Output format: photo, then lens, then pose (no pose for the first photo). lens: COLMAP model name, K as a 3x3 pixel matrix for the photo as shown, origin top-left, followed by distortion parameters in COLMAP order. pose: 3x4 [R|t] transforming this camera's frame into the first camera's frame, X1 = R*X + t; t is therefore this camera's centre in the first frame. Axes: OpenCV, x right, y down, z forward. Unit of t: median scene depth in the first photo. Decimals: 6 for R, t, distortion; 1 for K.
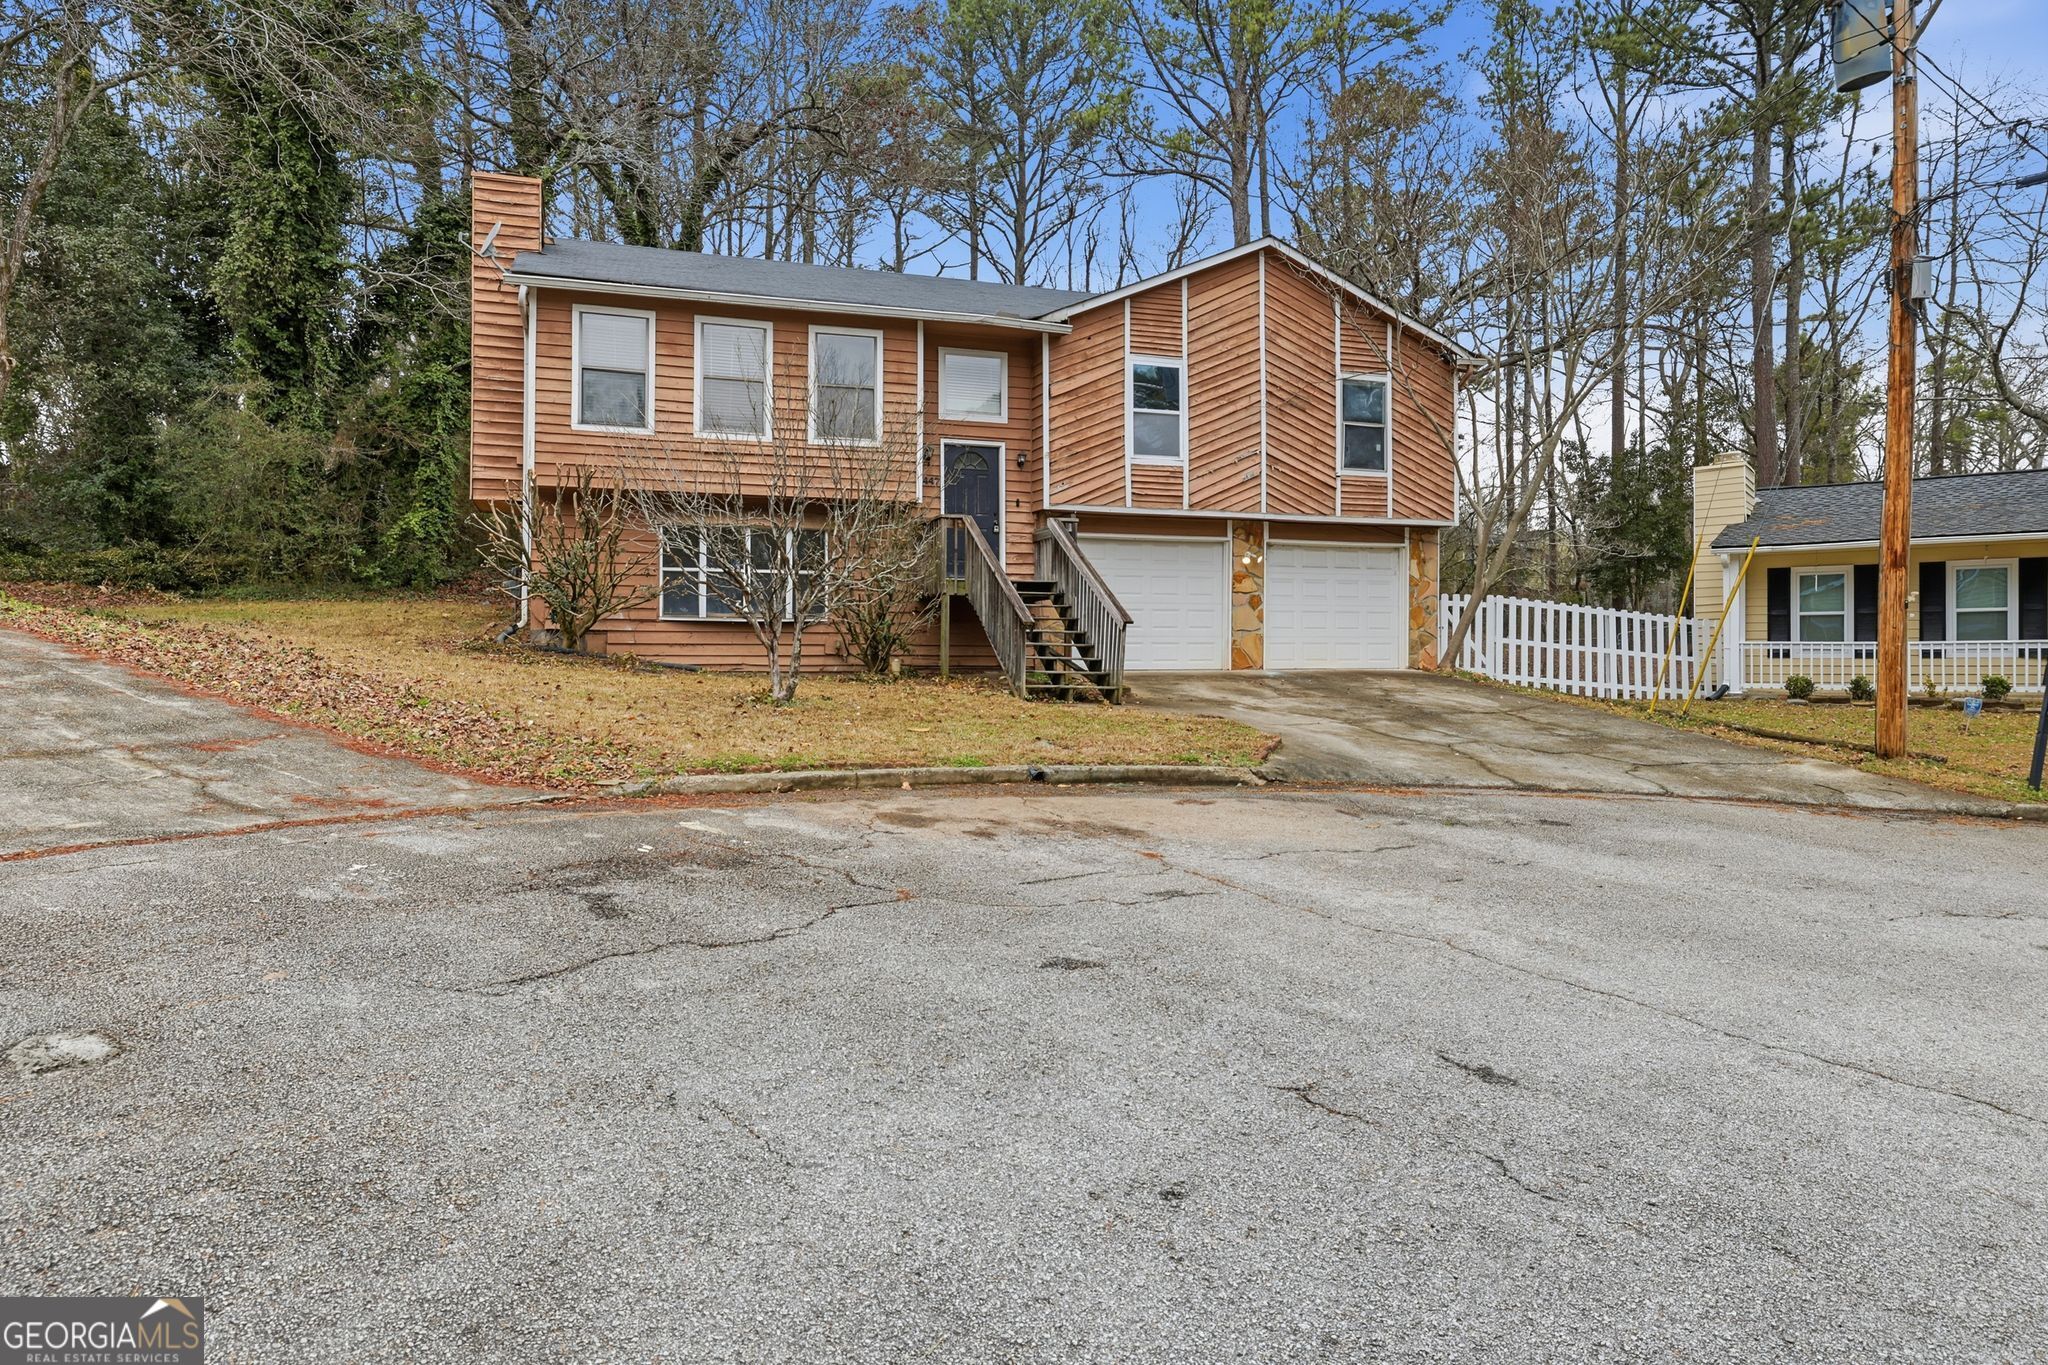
lens RADIAL K [[1281.8, 0, 1023.5], [0, 1281.8, 685.4], [0, 0, 1]] dist [0.018525, -0.001249]
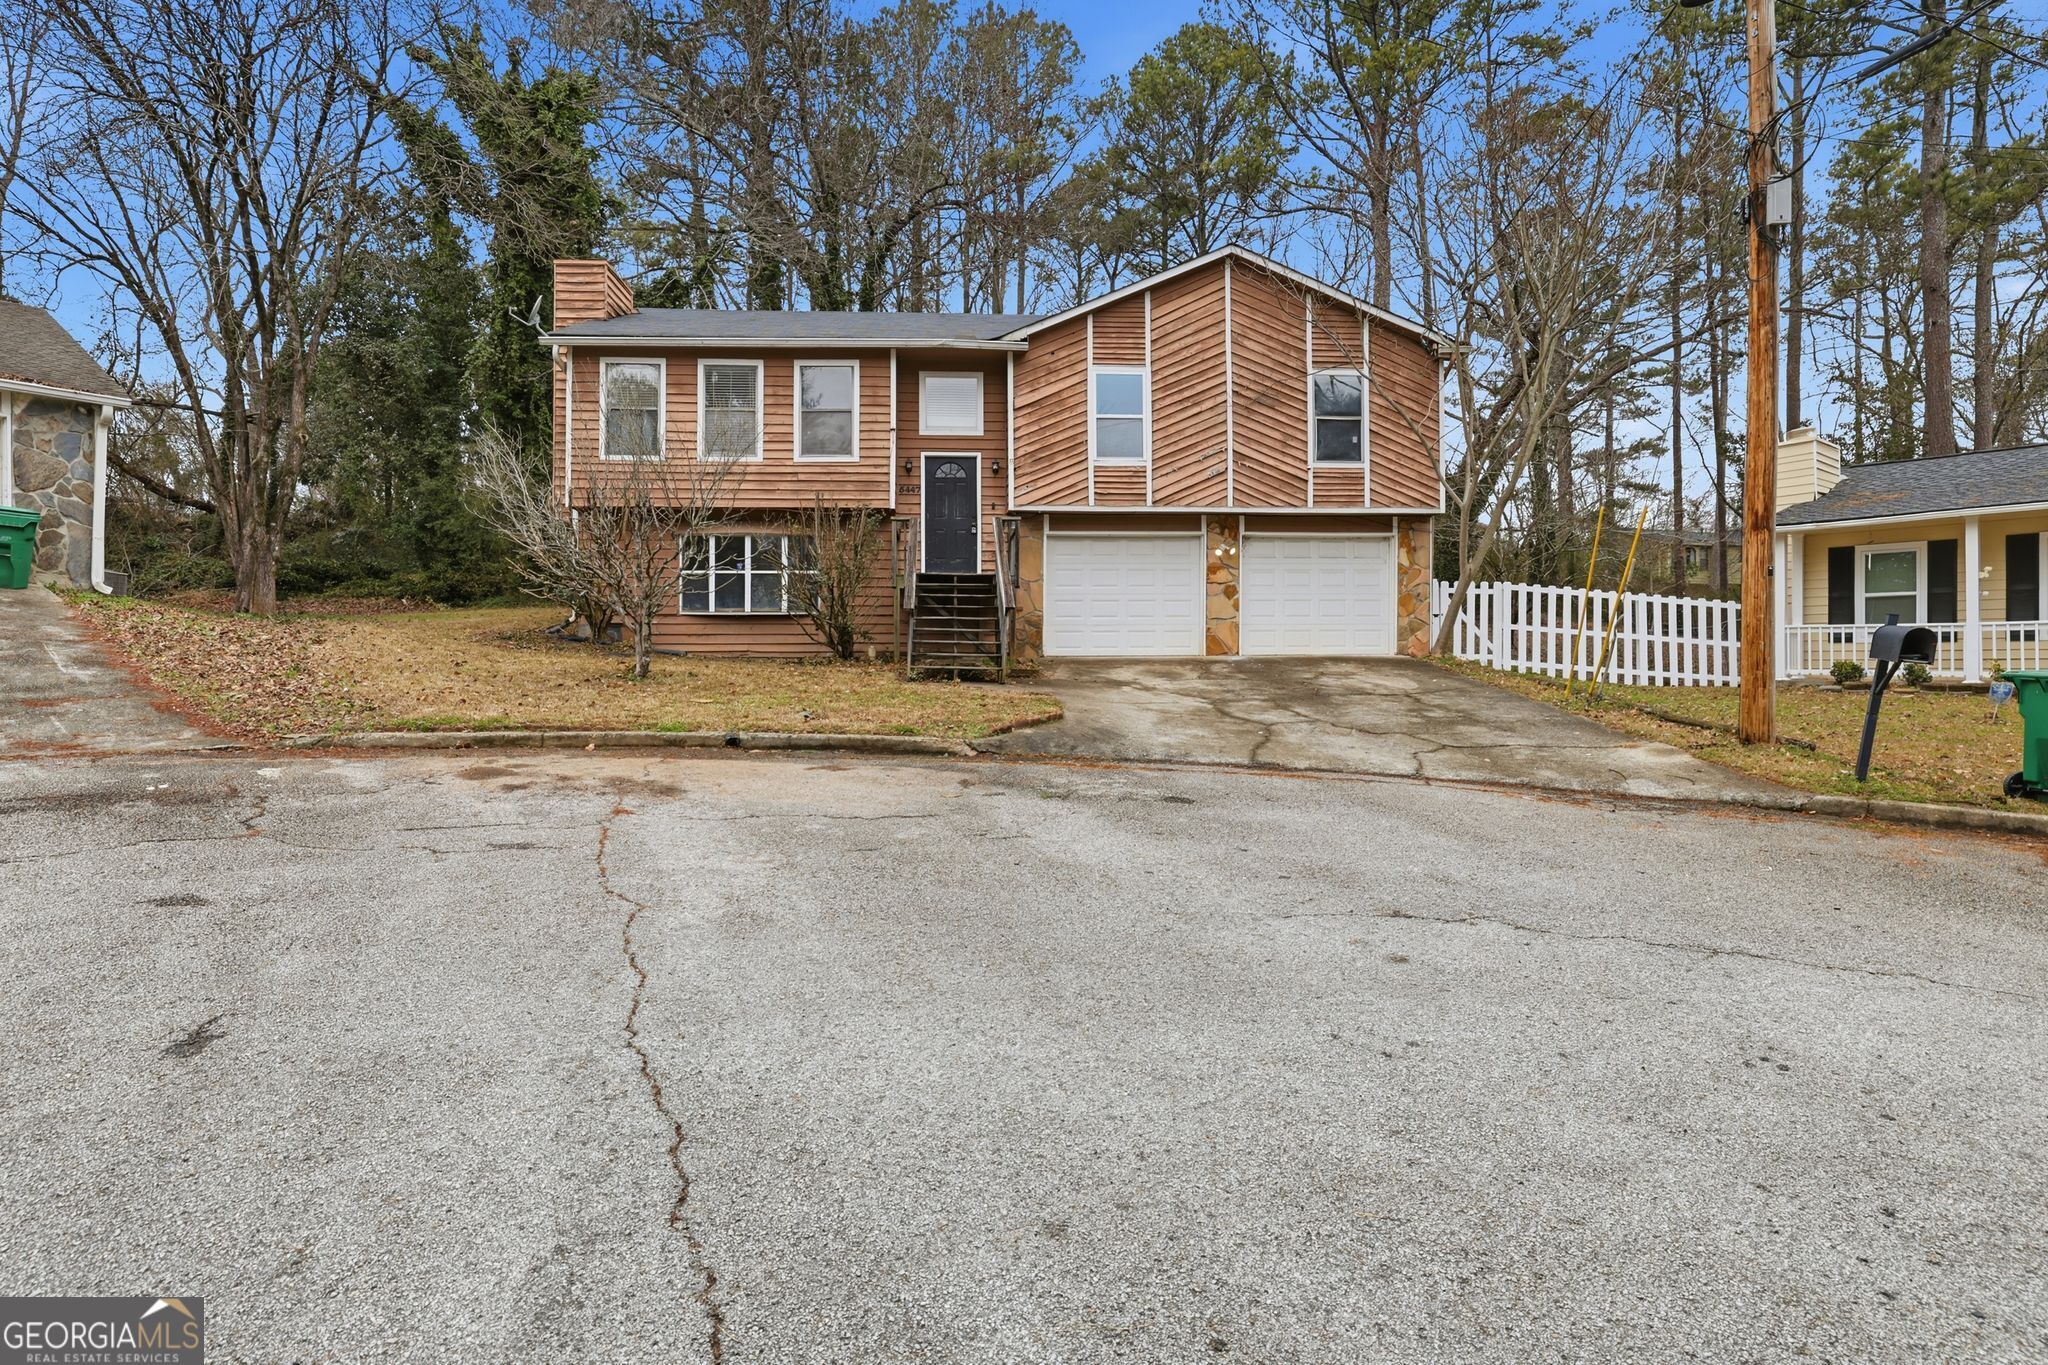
lens RADIAL K [[1079.4, 0, 1023.0], [0, 1079.4, 681.4], [0, 0, 1]] dist [-0.001989, 0.004767]
pose [[0.962372, 0.002254, -0.271726, 0.267619], [-0.002671, 0.999996, -0.001162, 0.010811], [0.271722, 0.001844, 0.962374, 0.100757]]
